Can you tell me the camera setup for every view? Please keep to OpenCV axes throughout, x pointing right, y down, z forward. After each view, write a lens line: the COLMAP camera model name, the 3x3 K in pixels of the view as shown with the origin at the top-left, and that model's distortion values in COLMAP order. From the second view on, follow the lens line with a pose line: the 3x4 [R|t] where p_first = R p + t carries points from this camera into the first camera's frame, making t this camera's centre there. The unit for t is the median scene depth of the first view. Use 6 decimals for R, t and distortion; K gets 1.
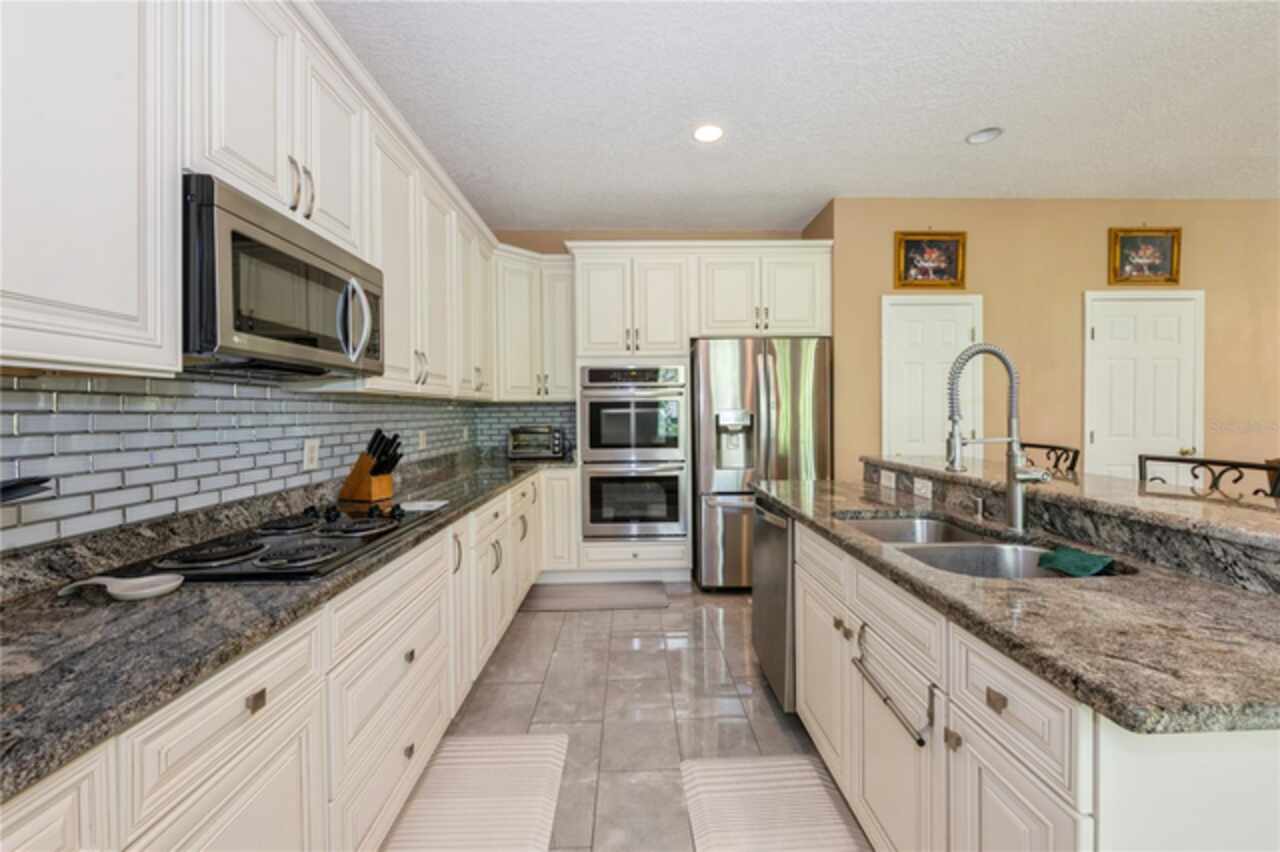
lens RADIAL K [[502.3, 0, 638.6], [0, 502.3, 418.6], [0, 0, 1]] dist [0.000724, -0.000779]
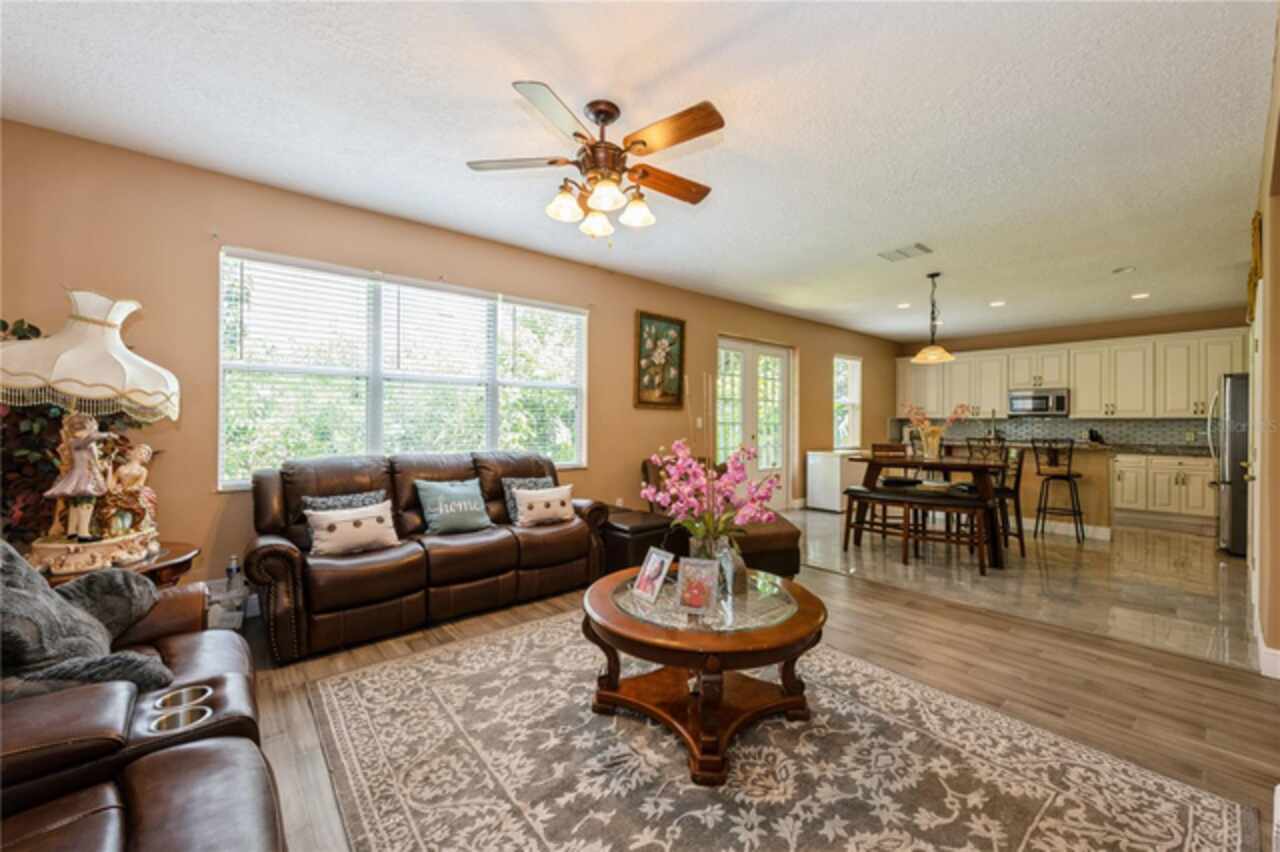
lens RADIAL K [[503.5, 0, 633.5], [0, 503.5, 424.2], [0, 0, 1]] dist [0.000857, -0.005377]
pose [[-0.784113, 0.005189, -0.620597, 4.290840], [-0.005820, 0.999860, 0.015713, -0.048325], [0.620591, 0.015933, -0.783972, 1.819428]]
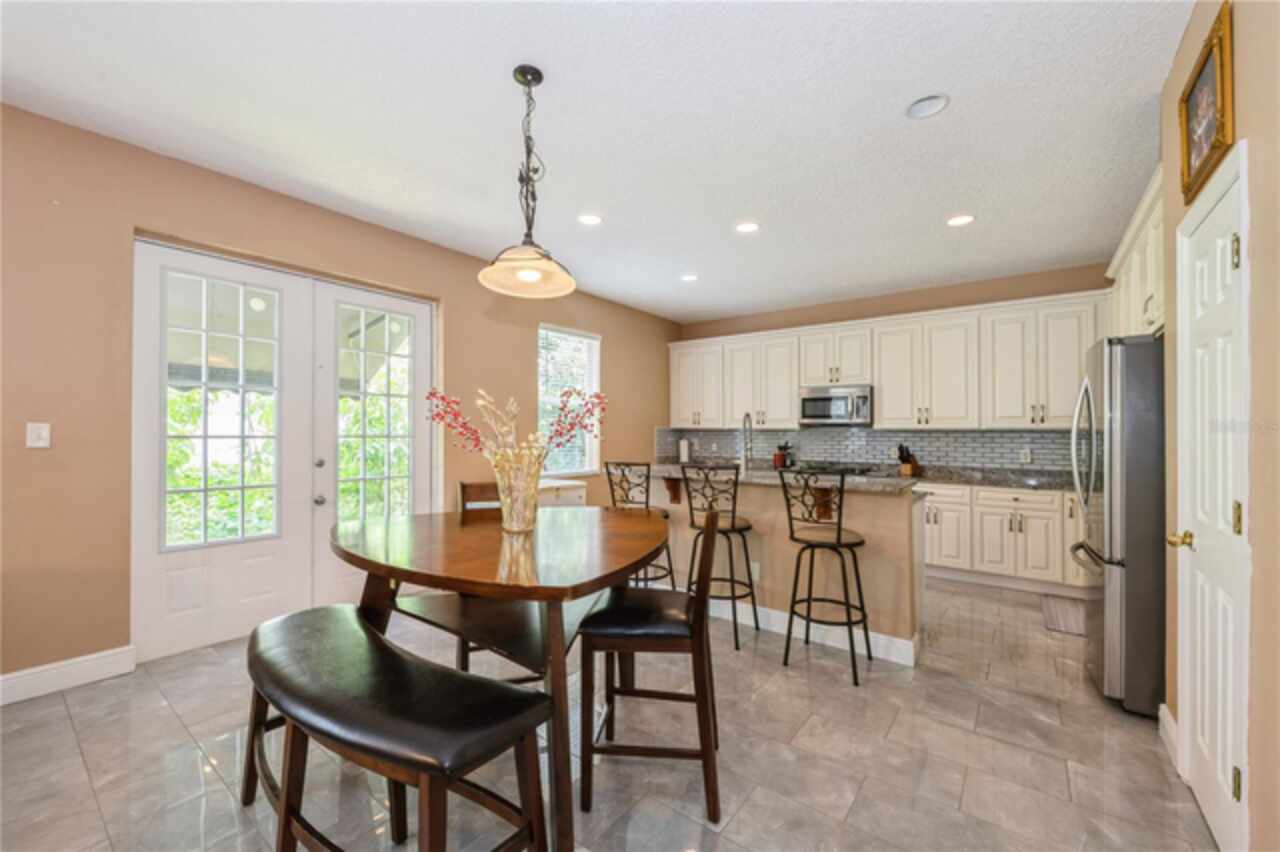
lens RADIAL K [[507.9, 0, 634.7], [0, 507.9, 423.6], [0, 0, 1]] dist [0.002929, 0.000152]
pose [[-0.631681, -0.012194, -0.775133, 2.243636], [-0.011206, 0.999915, -0.006598, -0.048213], [0.775148, 0.004519, -0.631764, 1.598284]]
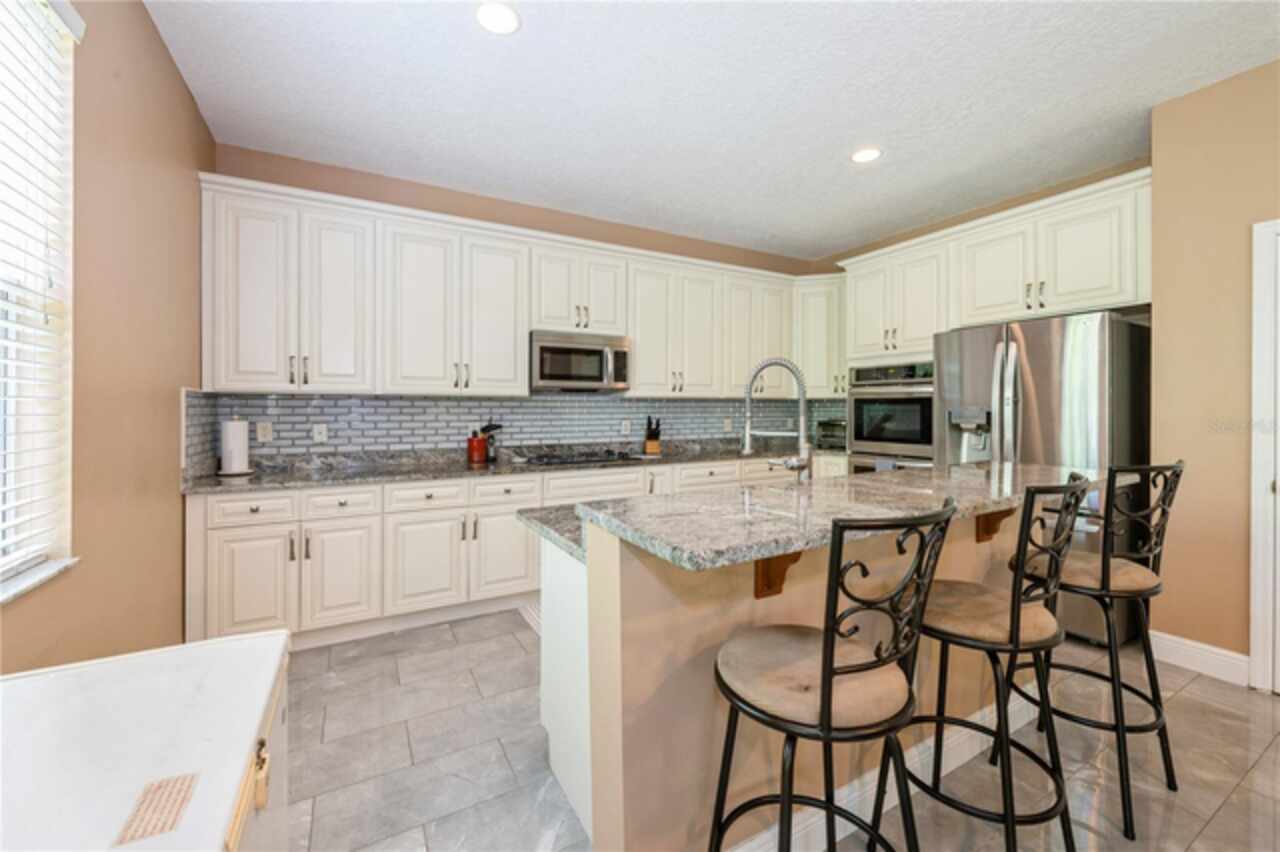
lens RADIAL K [[501.9, 0, 639.7], [0, 501.9, 406.9], [0, 0, 1]] dist [-0.000113, -0.000499]
pose [[0.473608, 0.007641, -0.880703, 1.191432], [-0.012749, 0.999917, 0.001819, -0.018758], [0.880644, 0.010367, 0.473666, 0.060852]]
